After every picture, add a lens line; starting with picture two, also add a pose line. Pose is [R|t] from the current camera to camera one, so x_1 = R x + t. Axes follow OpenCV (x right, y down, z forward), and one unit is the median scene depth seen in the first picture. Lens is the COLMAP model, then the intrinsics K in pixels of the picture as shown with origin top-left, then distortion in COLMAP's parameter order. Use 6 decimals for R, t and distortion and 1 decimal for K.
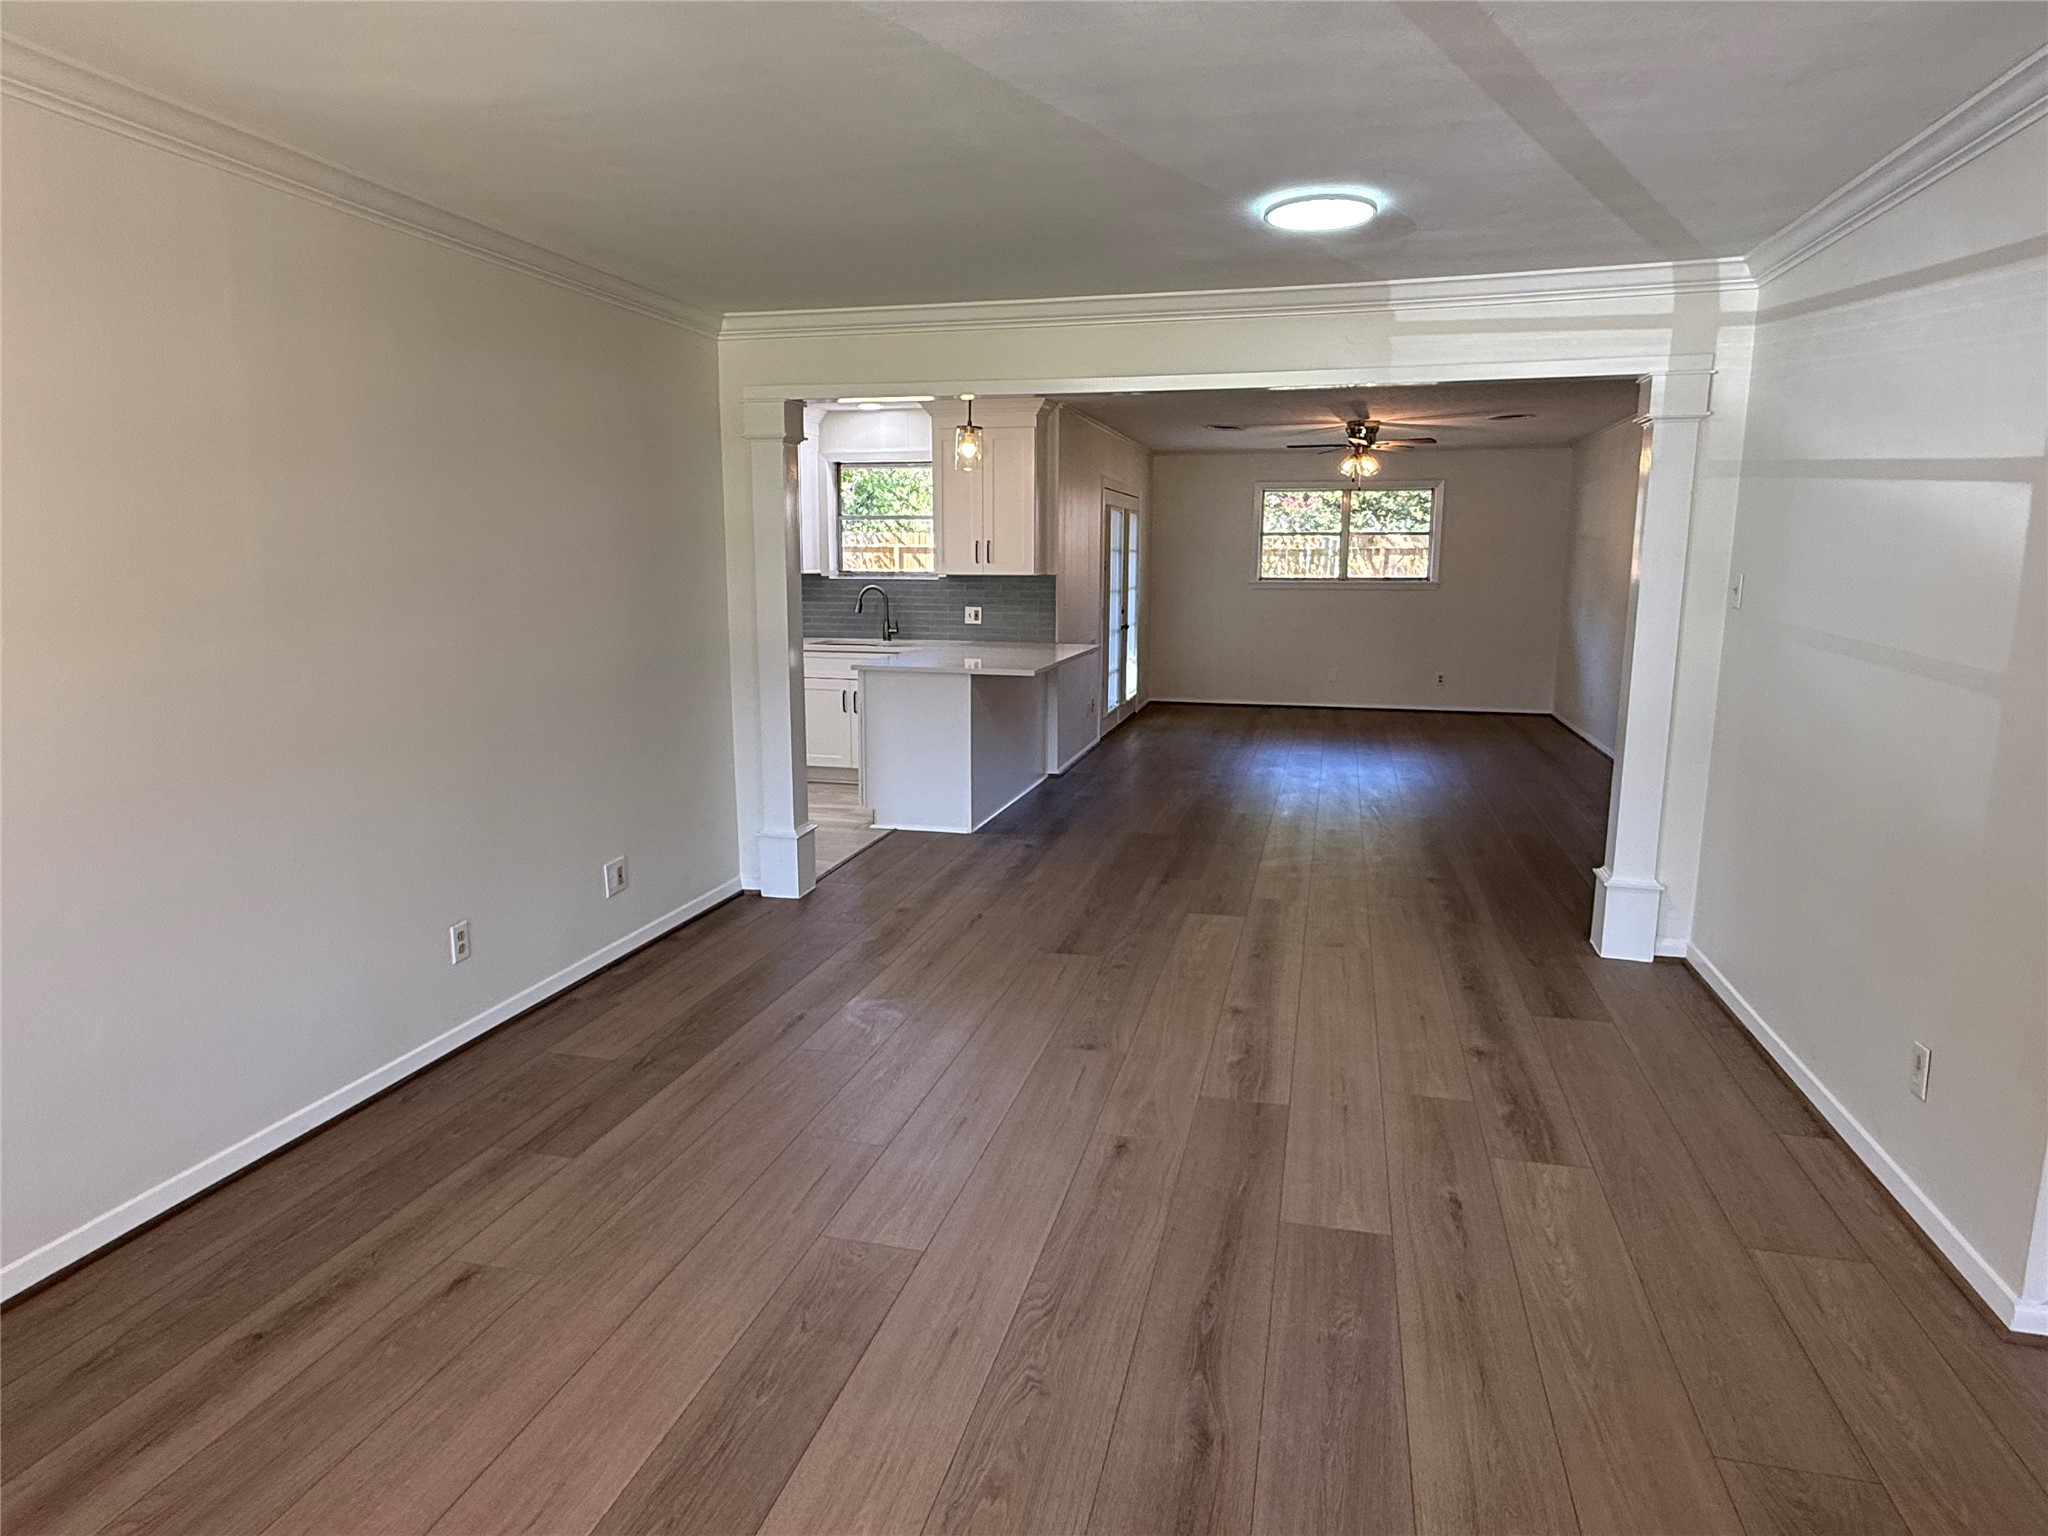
lens RADIAL K [[1213.3, 0, 1013.1], [0, 1213.3, 774.4], [0, 0, 1]] dist [0.000058, 0.000219]
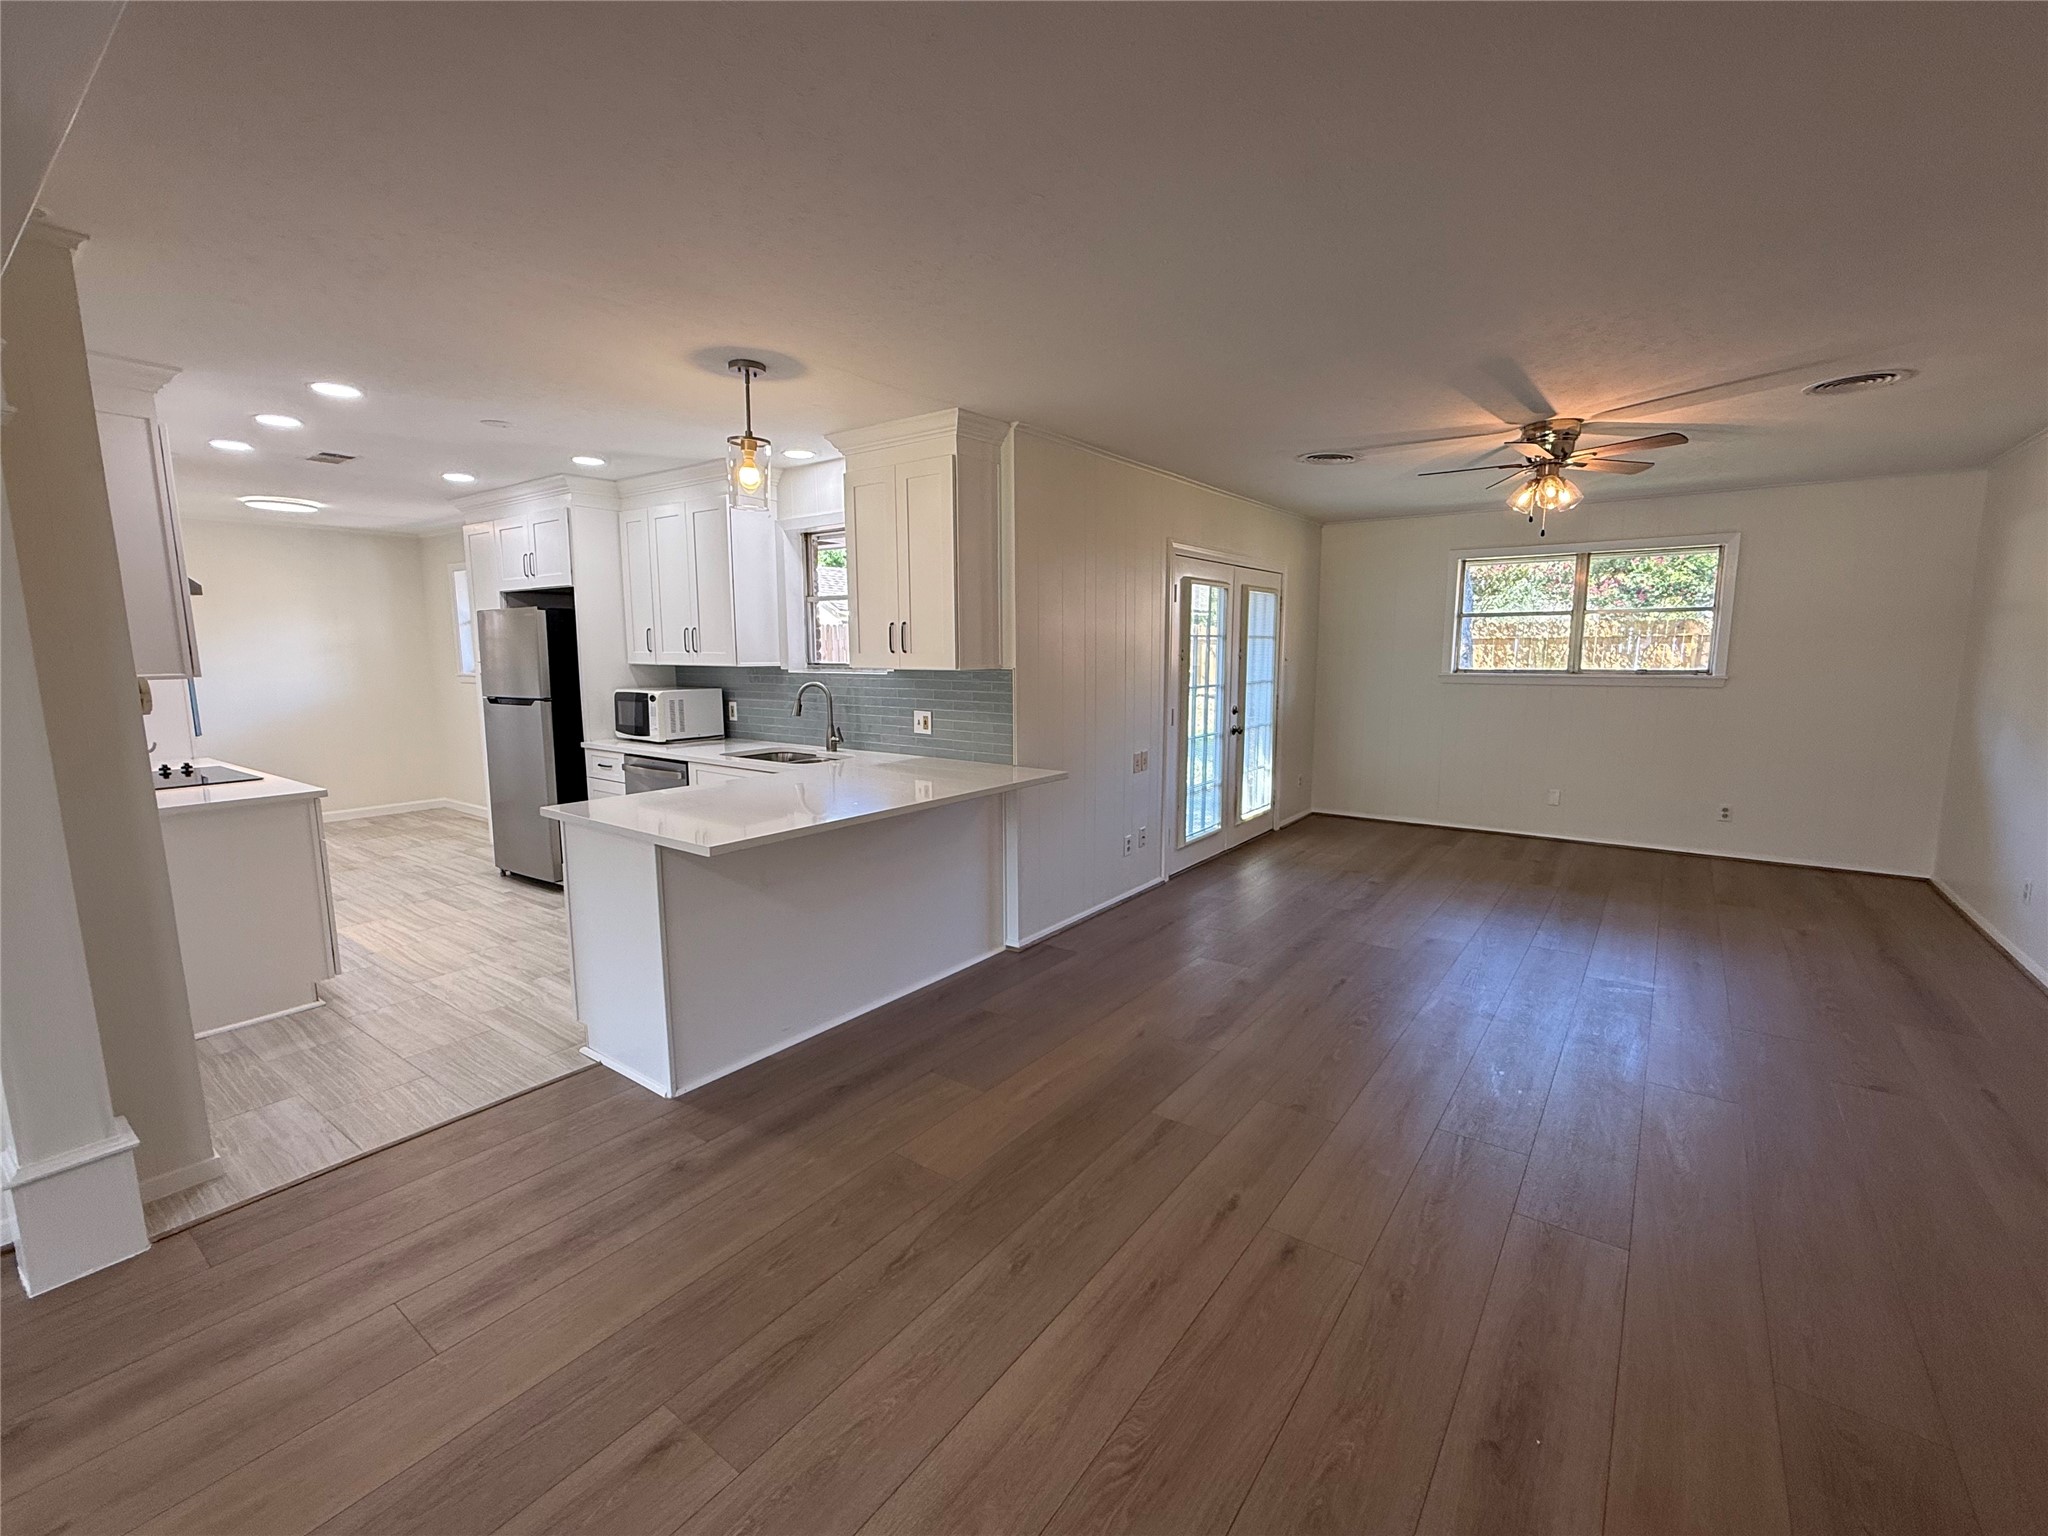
lens RADIAL K [[868.4, 0, 1023.5], [0, 868.4, 769.9], [0, 0, 1]] dist [-0.000288, 0.000034]
pose [[0.925967, 0.046596, -0.374719, 0.221601], [-0.060914, 0.997793, -0.026449, -0.089384], [0.372660, 0.047317, 0.926761, 0.515513]]
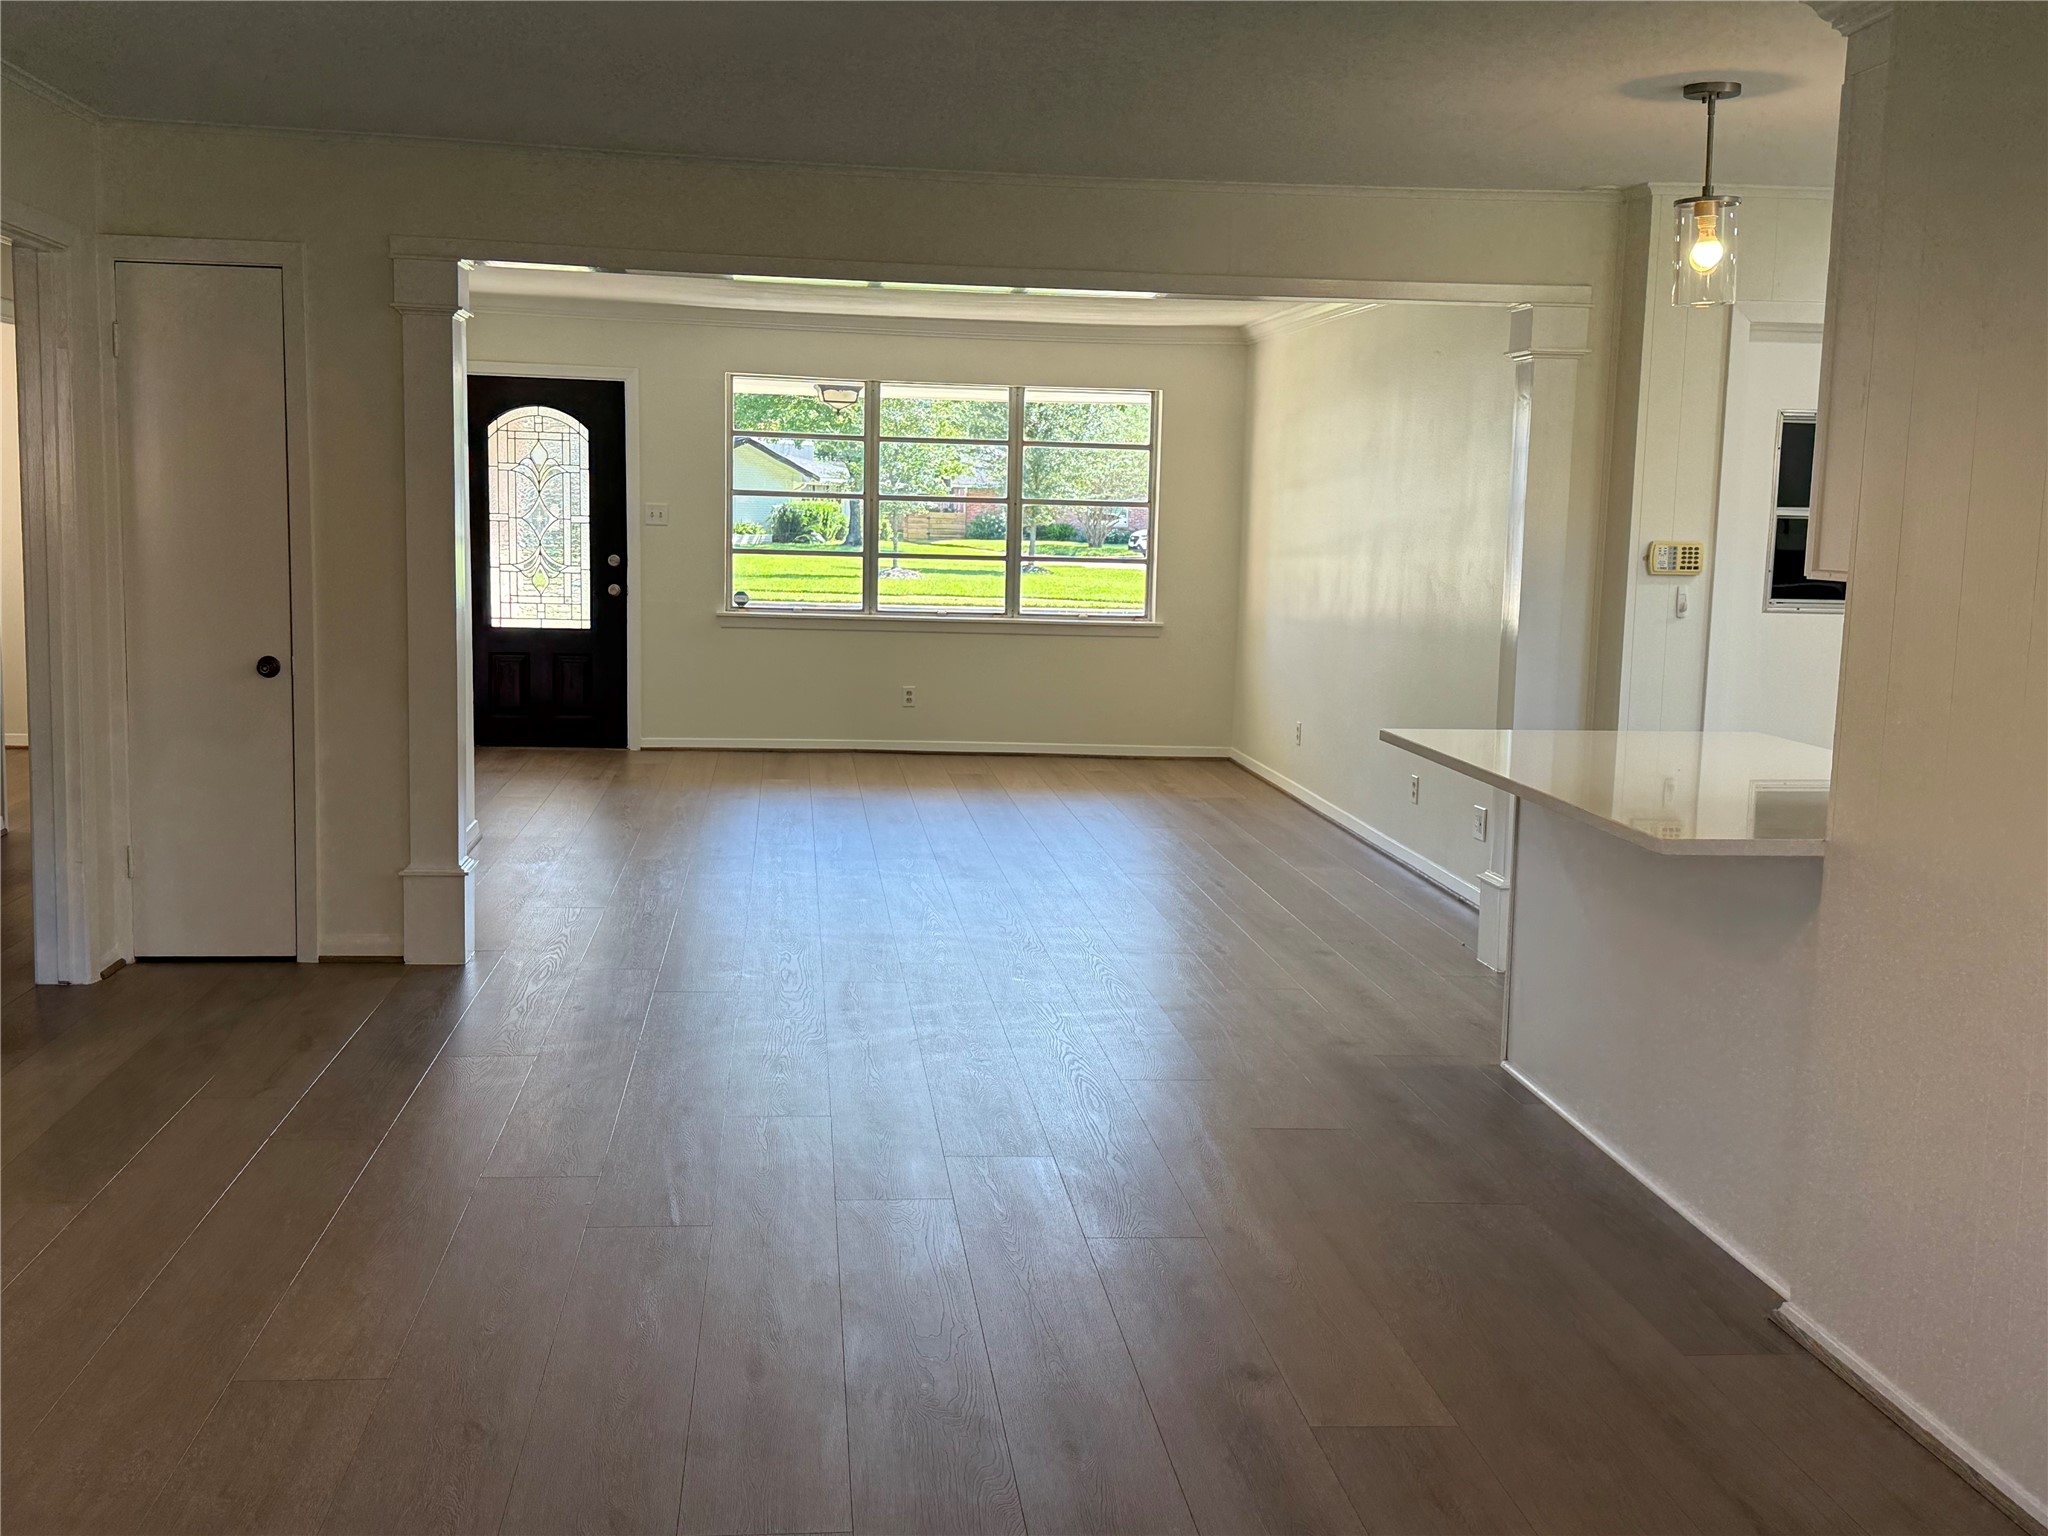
lens RADIAL K [[2036.0, 0, 1024.0], [0, 2036.0, 768.0], [0, 0, 1]] dist [0.005096, -0.000518]
pose [[-0.928877, 0.018894, -0.369906, 0.351814], [-0.096197, 0.952120, 0.290195, -0.225828], [0.357678, 0.305140, -0.882585, 1.271467]]
